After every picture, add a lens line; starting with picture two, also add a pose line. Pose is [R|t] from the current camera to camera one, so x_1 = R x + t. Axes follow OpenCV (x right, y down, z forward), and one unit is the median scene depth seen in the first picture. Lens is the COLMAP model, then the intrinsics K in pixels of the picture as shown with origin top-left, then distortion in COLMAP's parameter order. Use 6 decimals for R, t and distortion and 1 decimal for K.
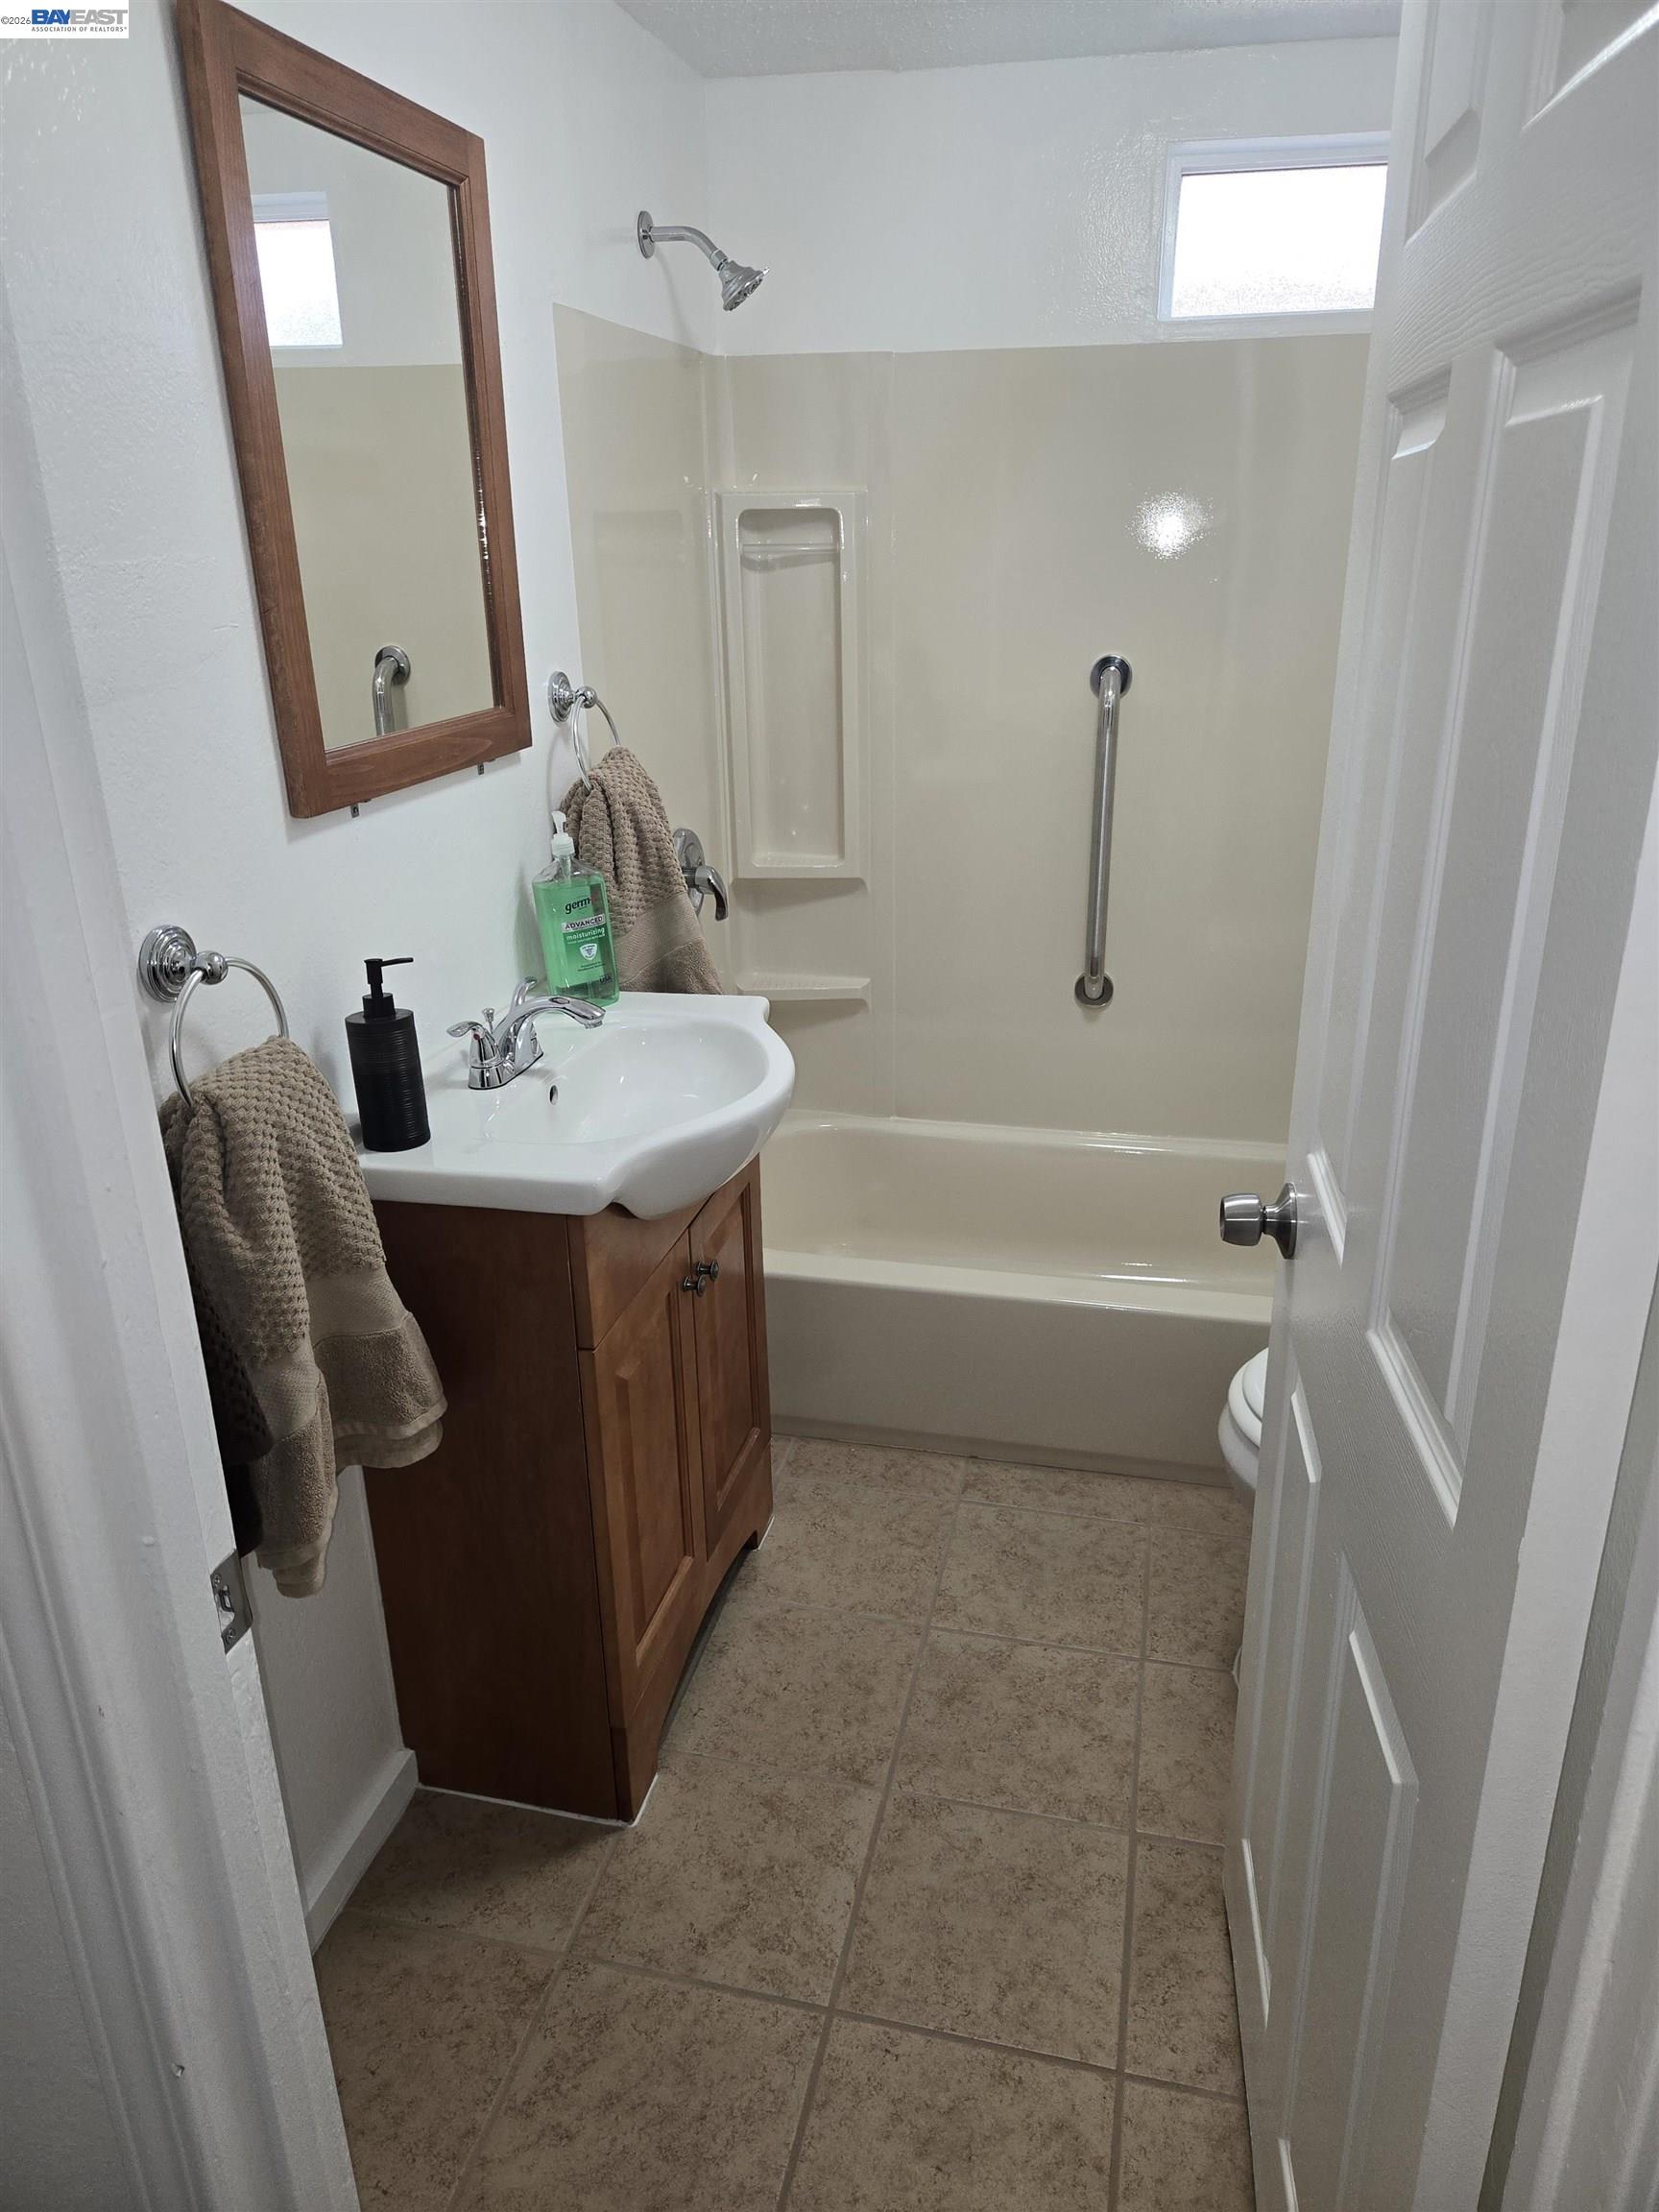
lens RADIAL K [[1588.9, 0, 822.7], [0, 1588.9, 1173.7], [0, 0, 1]] dist [0.071472, -0.098155]
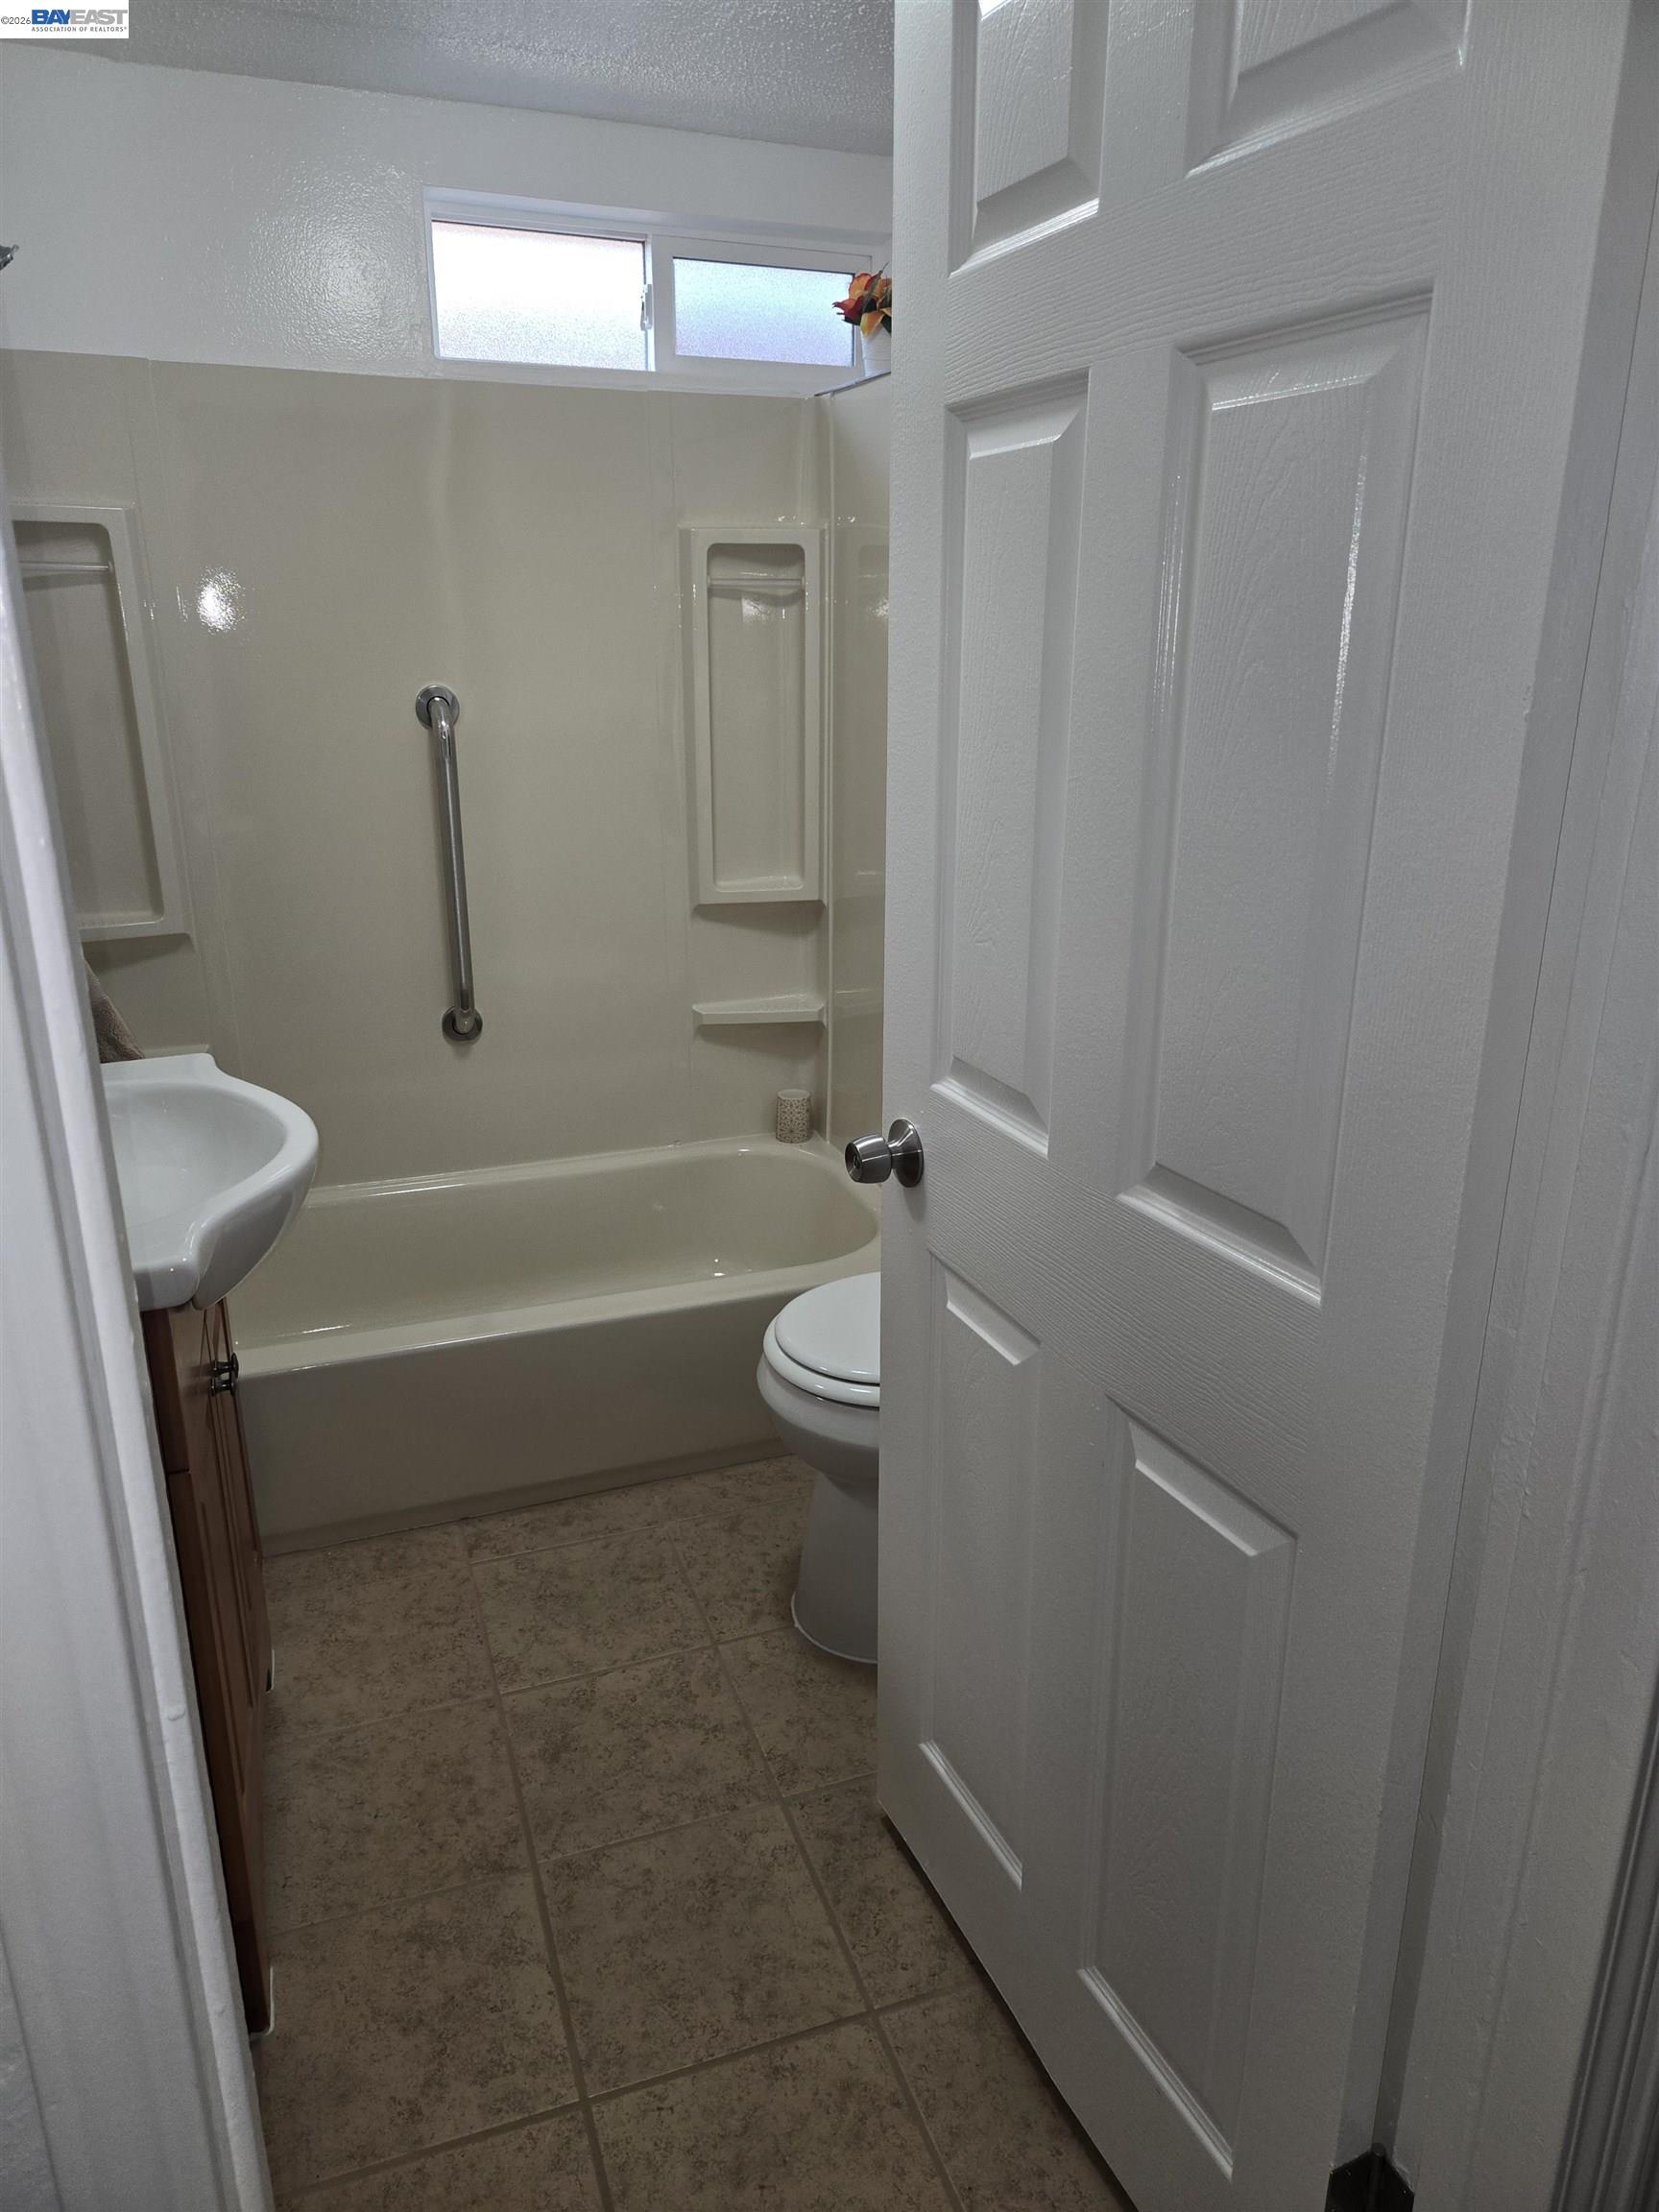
lens RADIAL K [[1588.9, 0, 822.7], [0, 1588.9, 1173.7], [0, 0, 1]] dist [0.071472, -0.098155]
pose [[0.814154, -0.172329, 0.554487, -0.275363], [0.203592, 0.979041, 0.005342, 0.019466], [-0.543787, 0.108540, 0.832175, 0.089990]]
